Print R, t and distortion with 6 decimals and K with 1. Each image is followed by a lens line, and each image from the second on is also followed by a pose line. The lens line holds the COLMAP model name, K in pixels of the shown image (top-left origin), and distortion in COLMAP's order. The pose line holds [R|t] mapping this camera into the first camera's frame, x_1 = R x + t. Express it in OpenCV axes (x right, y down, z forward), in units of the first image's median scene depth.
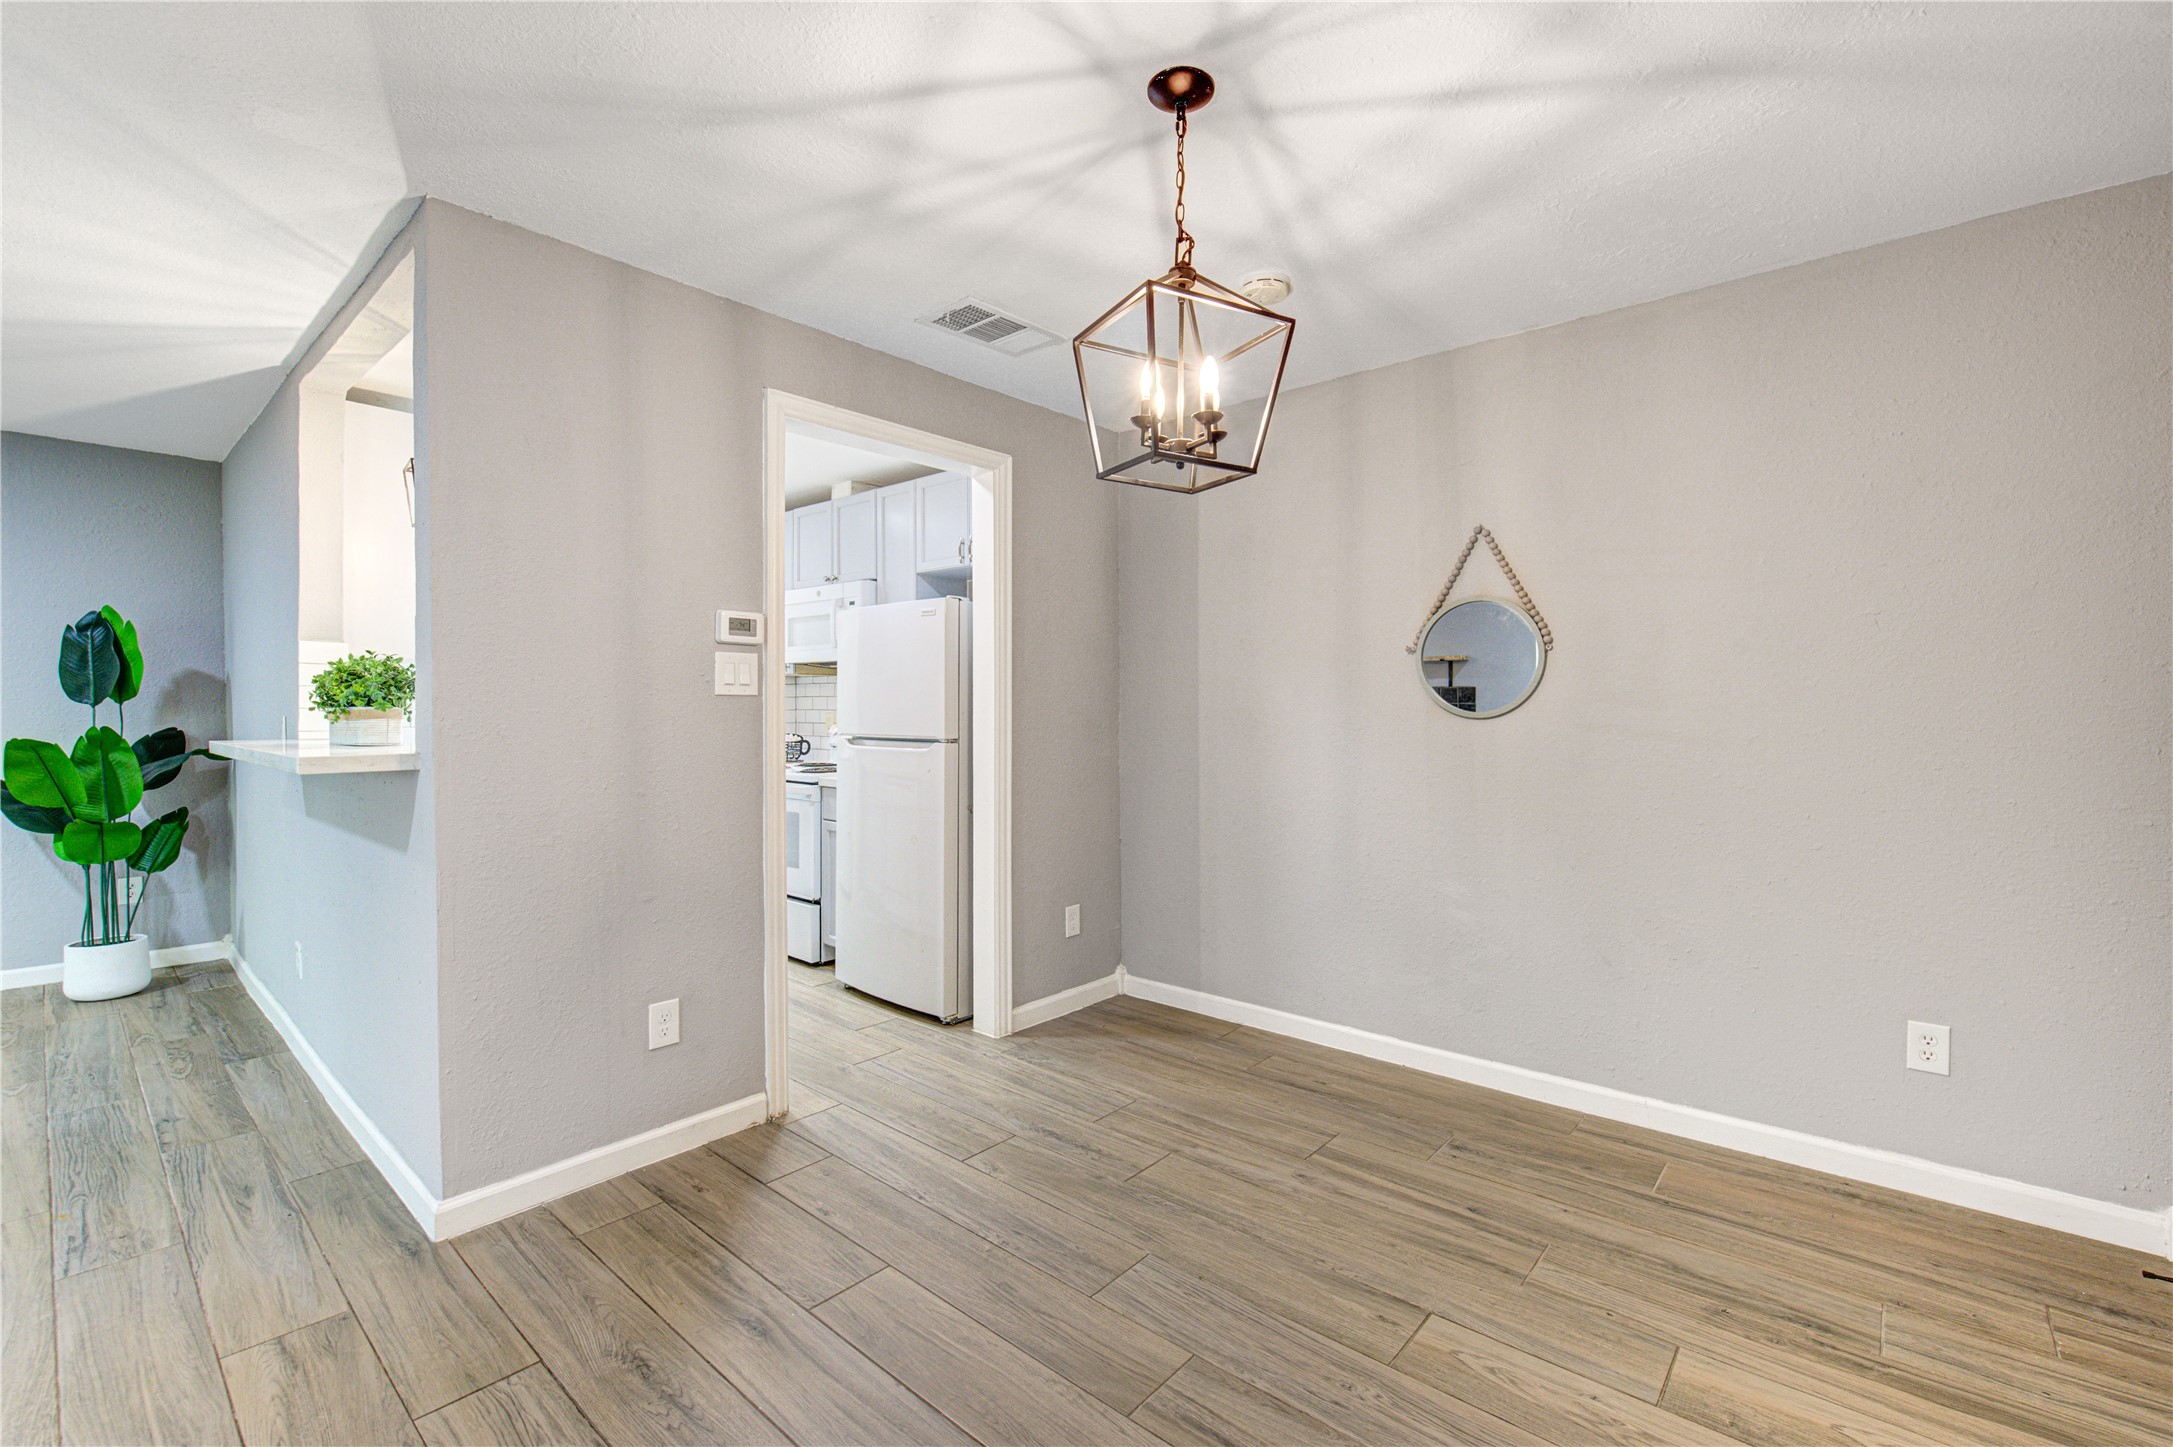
lens RADIAL K [[917.6, 0, 1105.2], [0, 917.6, 721.7], [0, 0, 1]] dist [-0.000973, -0.004858]
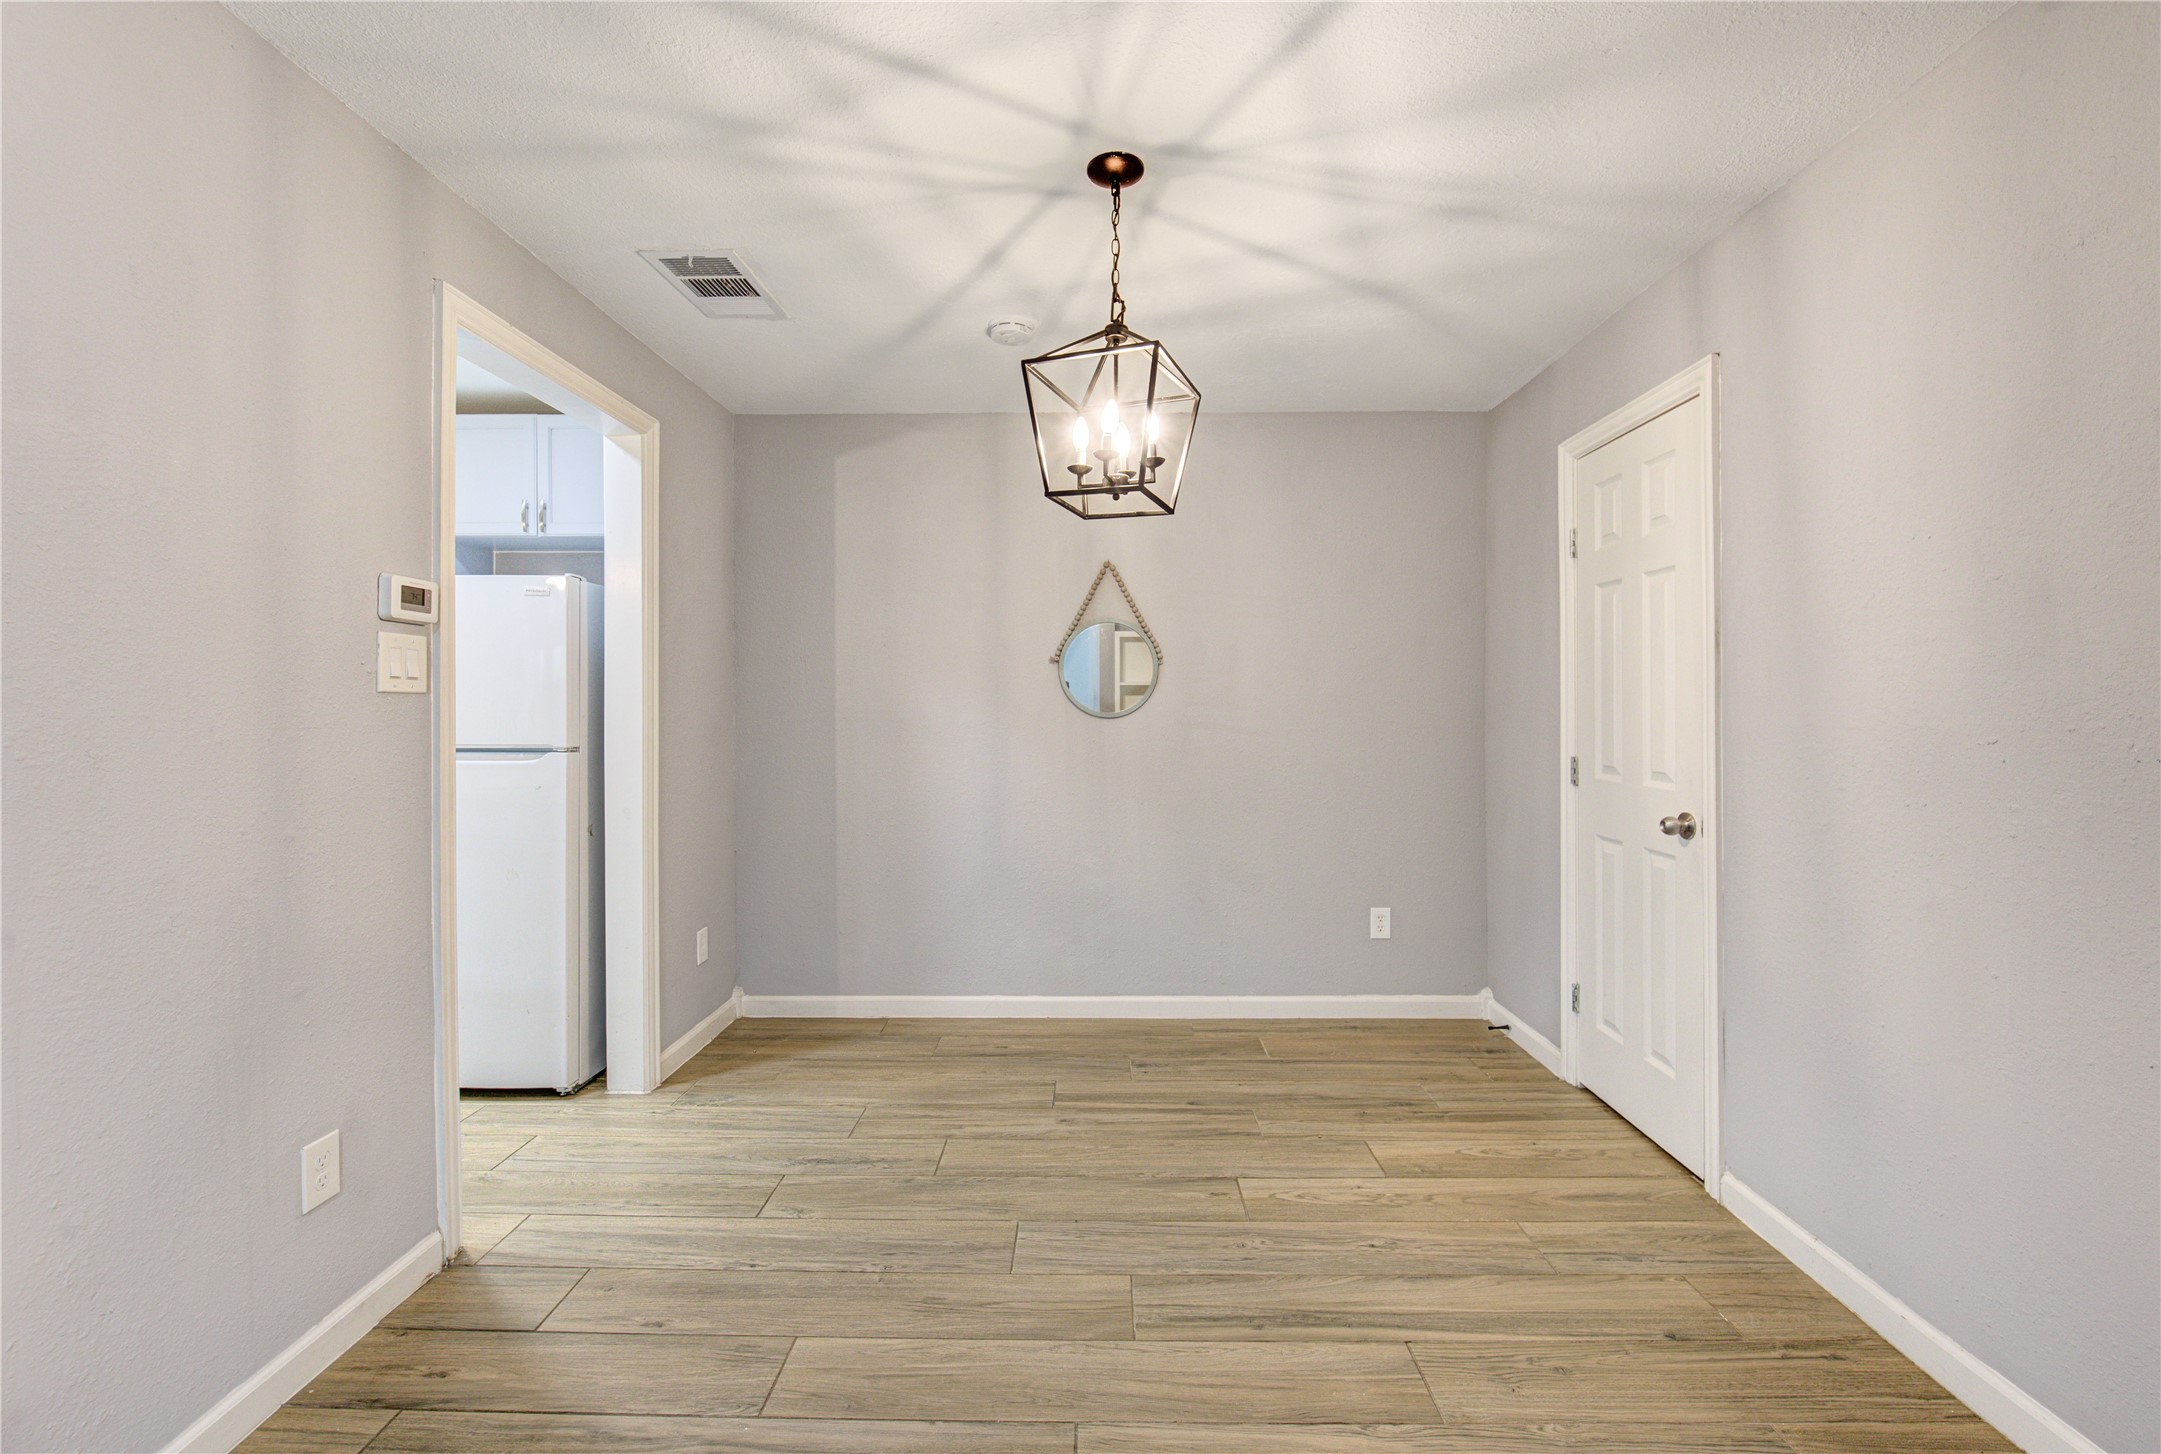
lens RADIAL K [[899.3, 0, 1077.7], [0, 899.3, 714.0], [0, 0, 1]] dist [-0.000251, -0.008124]
pose [[0.768858, -0.003446, 0.639411, -0.476025], [0.009948, 0.999929, -0.006574, -0.001868], [-0.639343, 0.011415, 0.768837, 0.123070]]
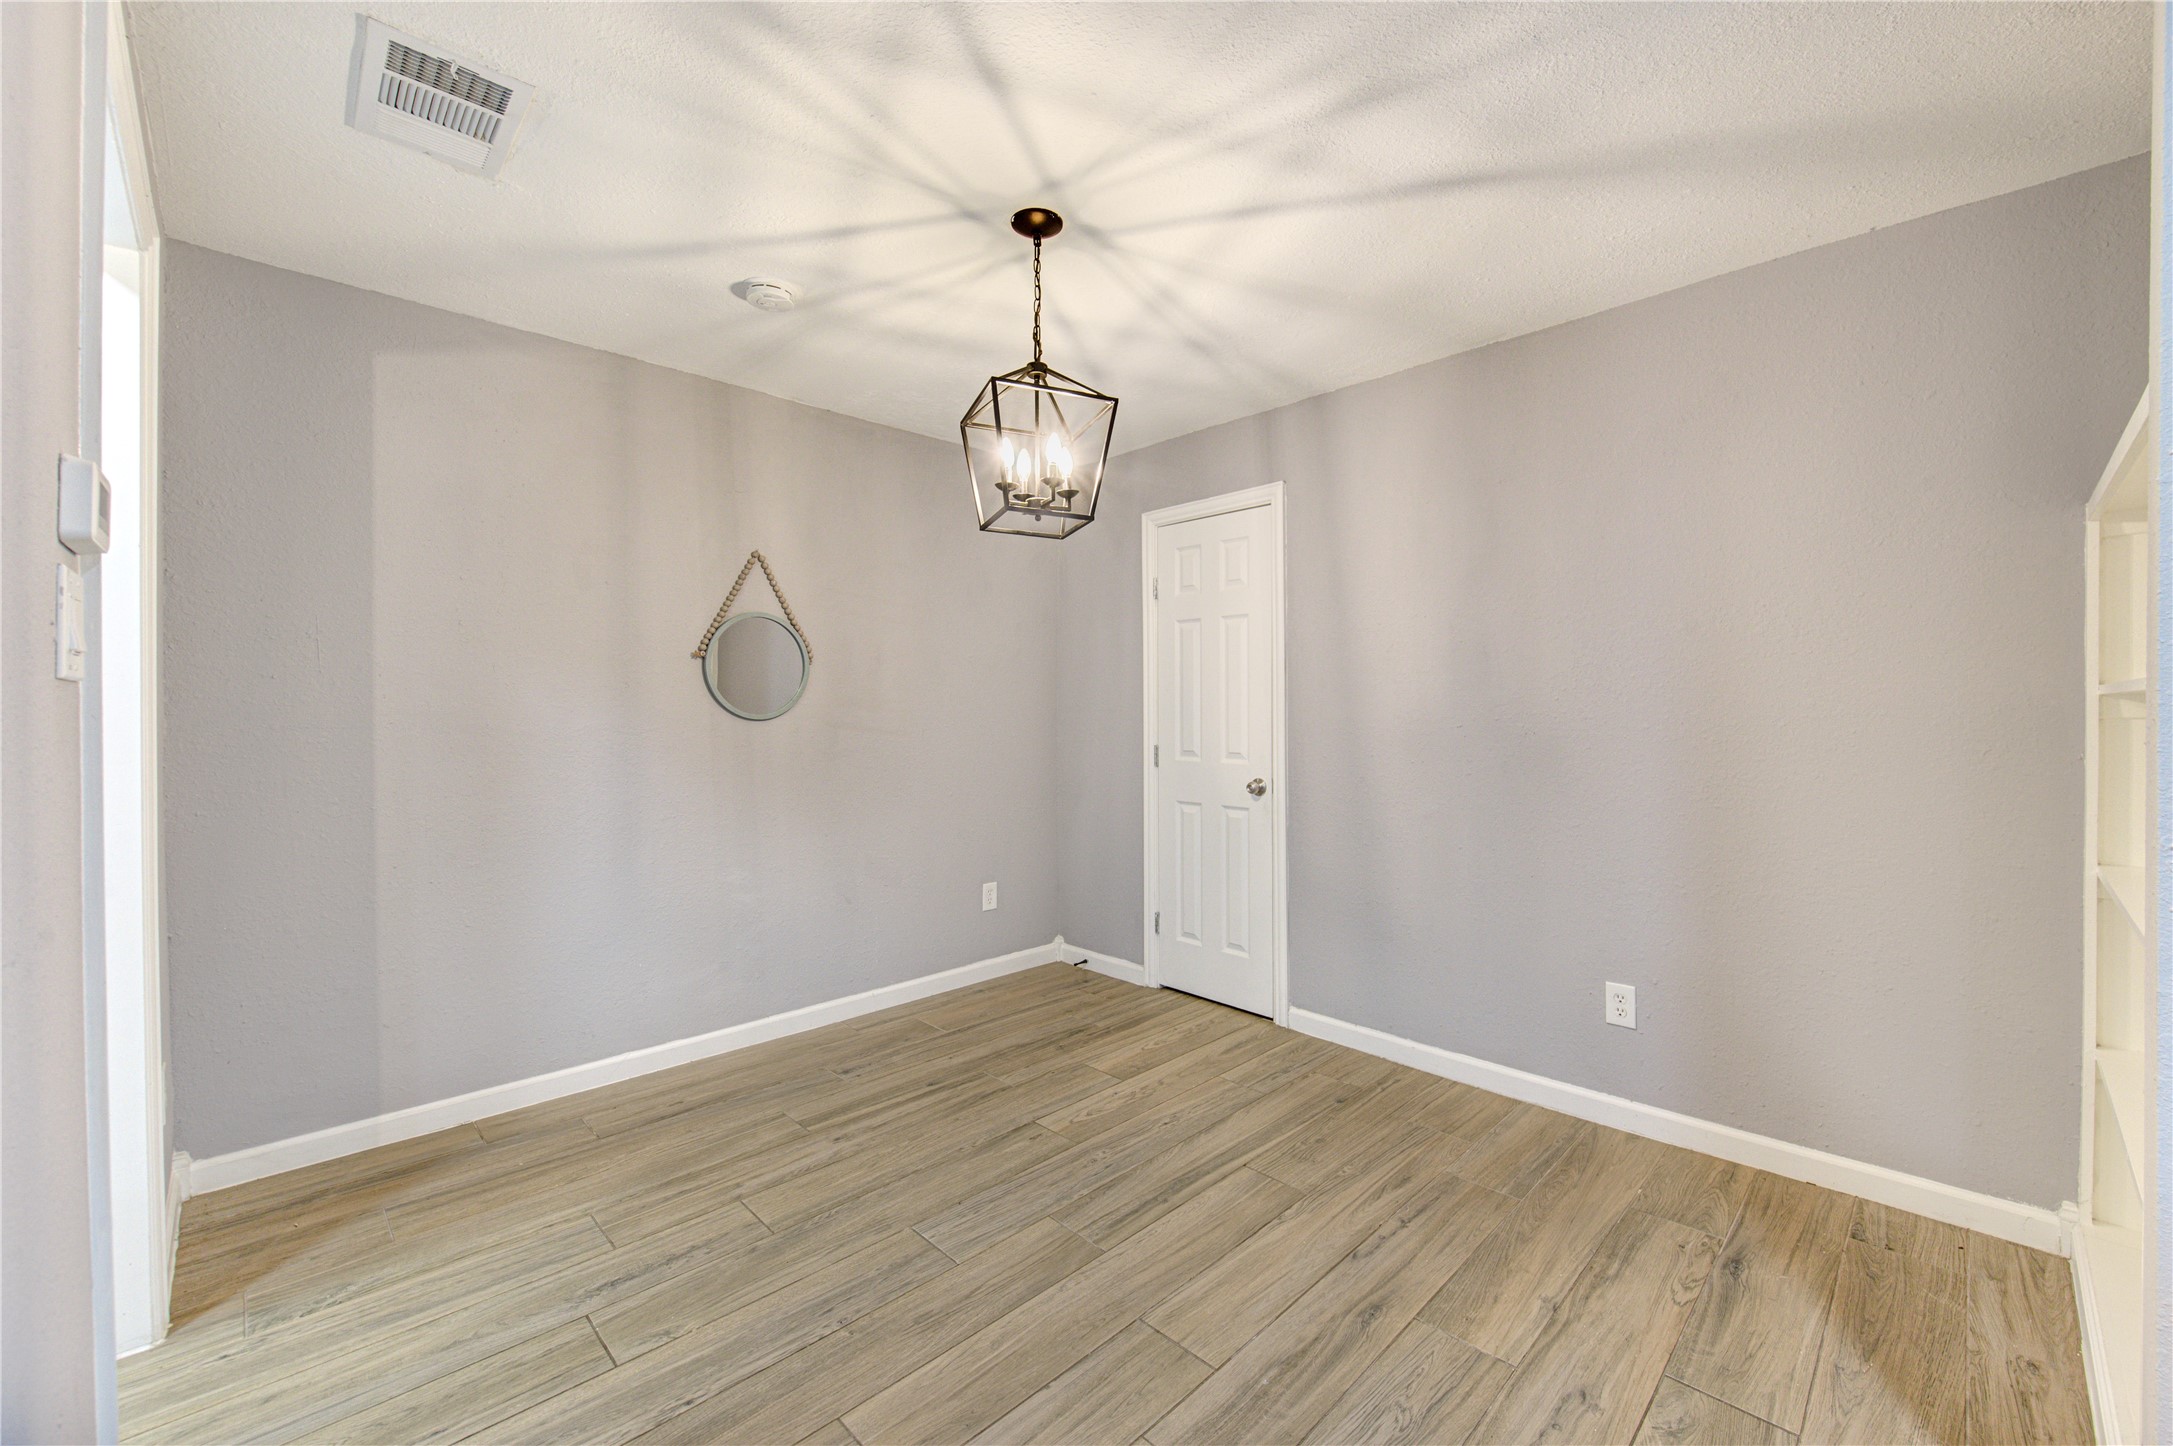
lens RADIAL K [[879.9, 0, 1140.4], [0, 879.9, 713.0], [0, 0, 1]] dist [-0.011695, -0.000787]
pose [[0.051985, -0.001607, 0.998647, -0.793850], [0.016938, 0.999856, 0.000728, -0.006166], [-0.998504, 0.016877, 0.052005, 0.567874]]
